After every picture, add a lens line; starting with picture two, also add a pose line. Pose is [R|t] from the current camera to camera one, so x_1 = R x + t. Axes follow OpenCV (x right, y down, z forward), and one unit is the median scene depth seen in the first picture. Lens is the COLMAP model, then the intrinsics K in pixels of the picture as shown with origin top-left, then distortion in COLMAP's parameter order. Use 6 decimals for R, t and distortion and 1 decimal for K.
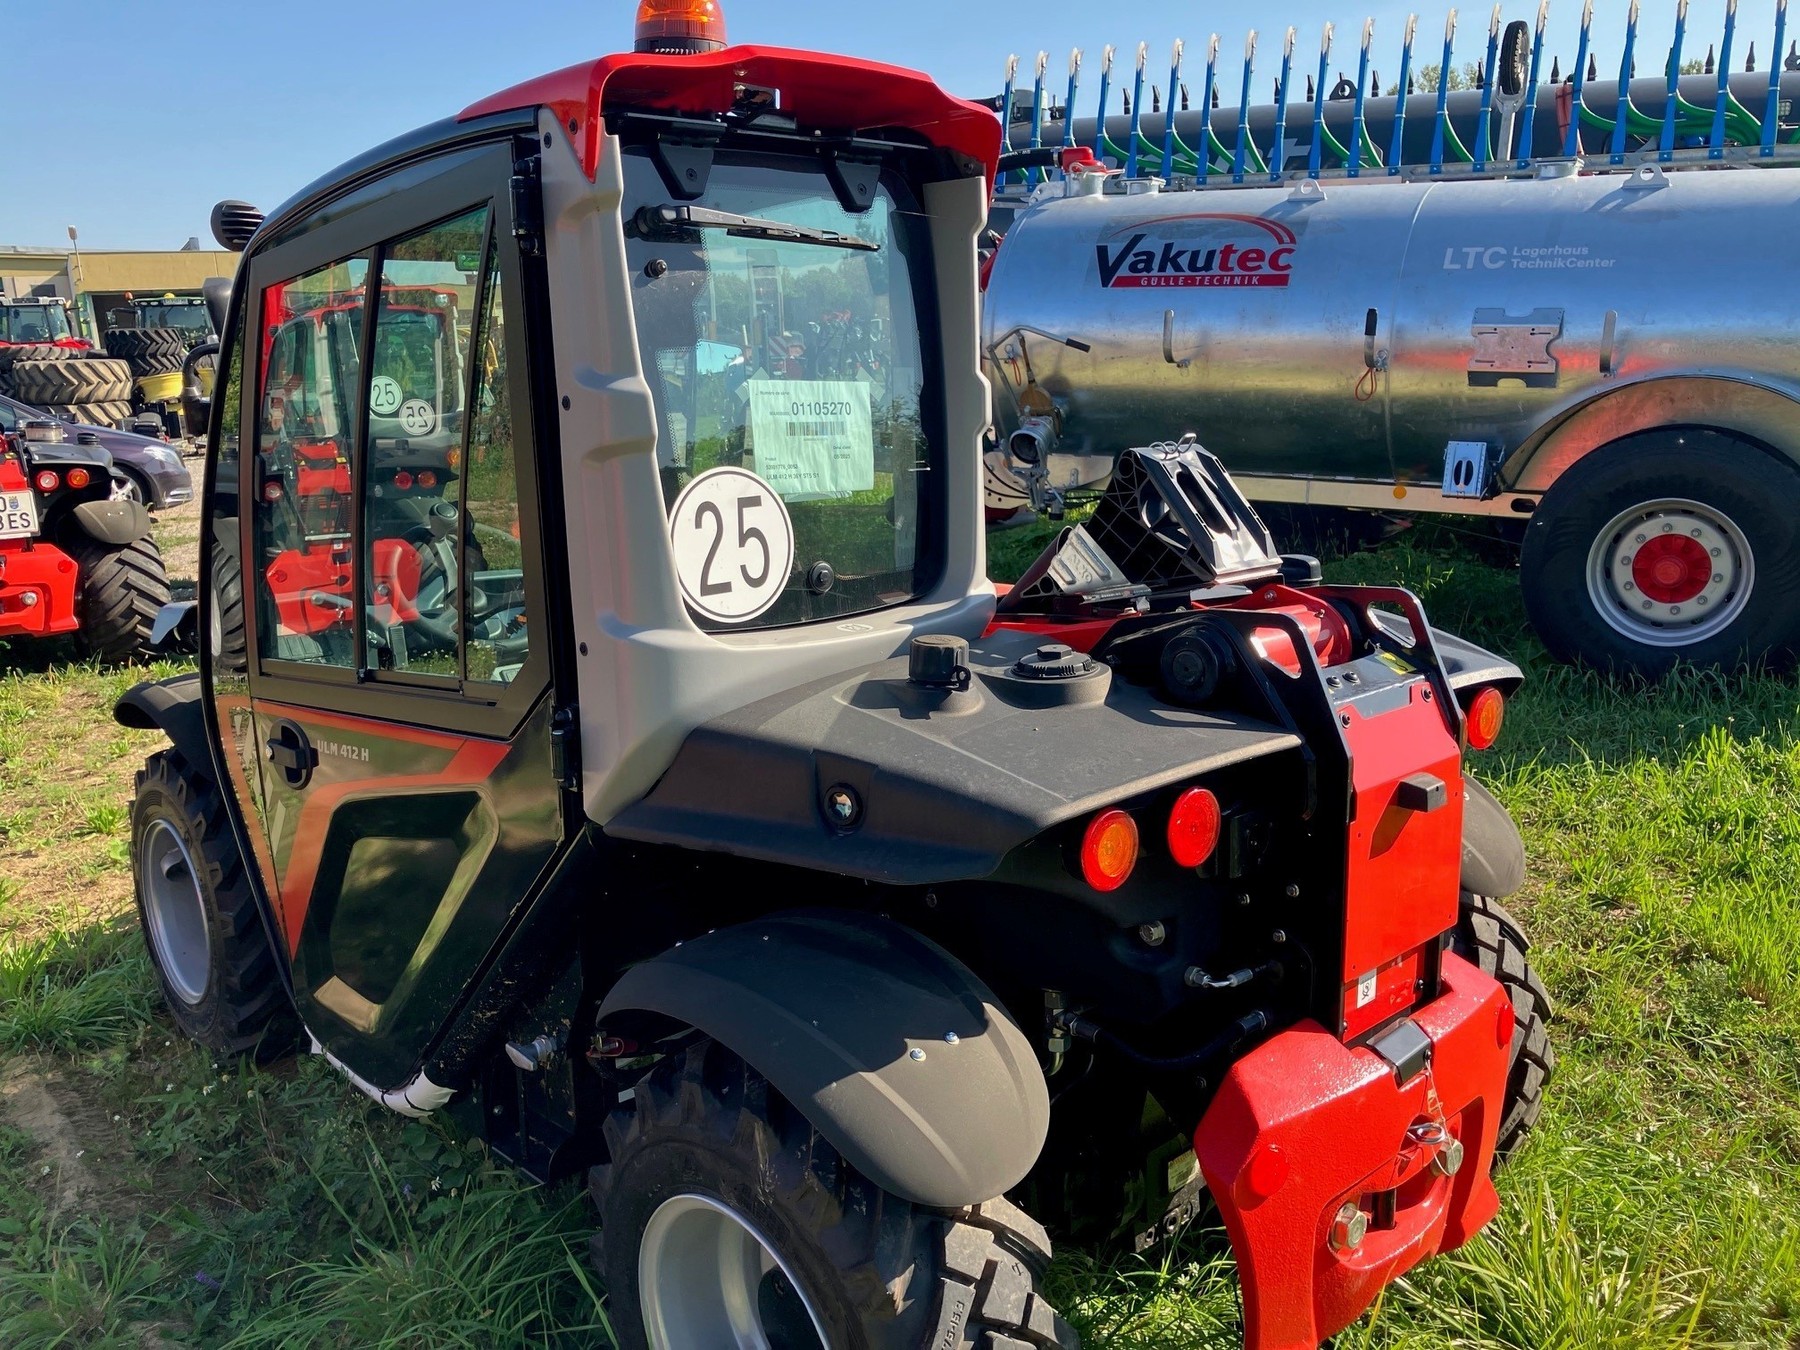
lens RADIAL K [[1562.1, 0, 900.0], [0, 1562.1, 675.0], [0, 0, 1]] dist [0.007769, 0.007301]
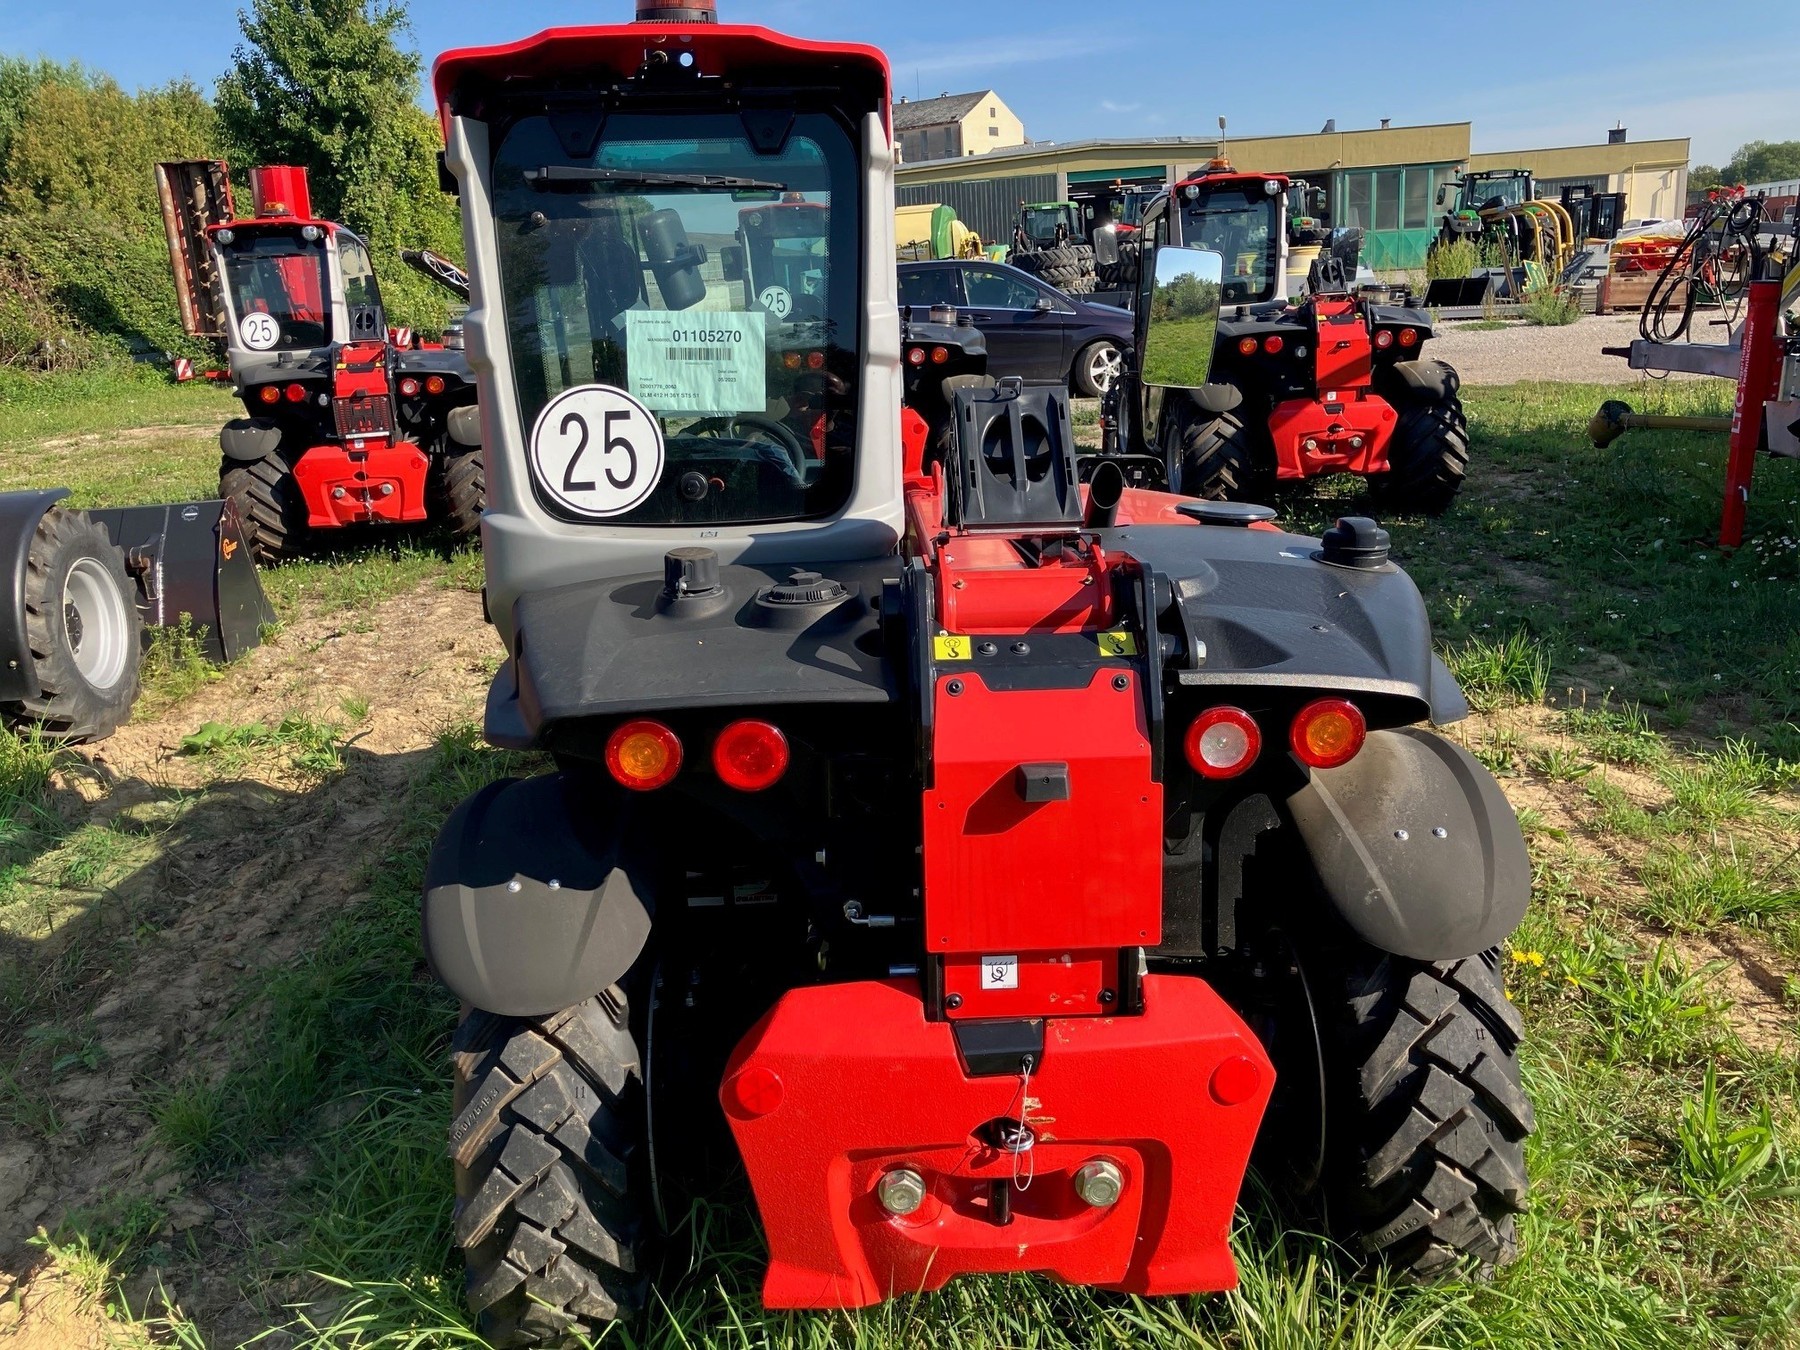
lens RADIAL K [[1580.8, 0, 890.0], [0, 1580.8, 654.8], [0, 0, 1]] dist [0.007251, 0.000022]
pose [[0.736119, 0.164473, -0.656565, 0.862785], [-0.122631, 0.986382, 0.109604, -0.088465], [0.665650, -0.000166, 0.746264, 0.248085]]
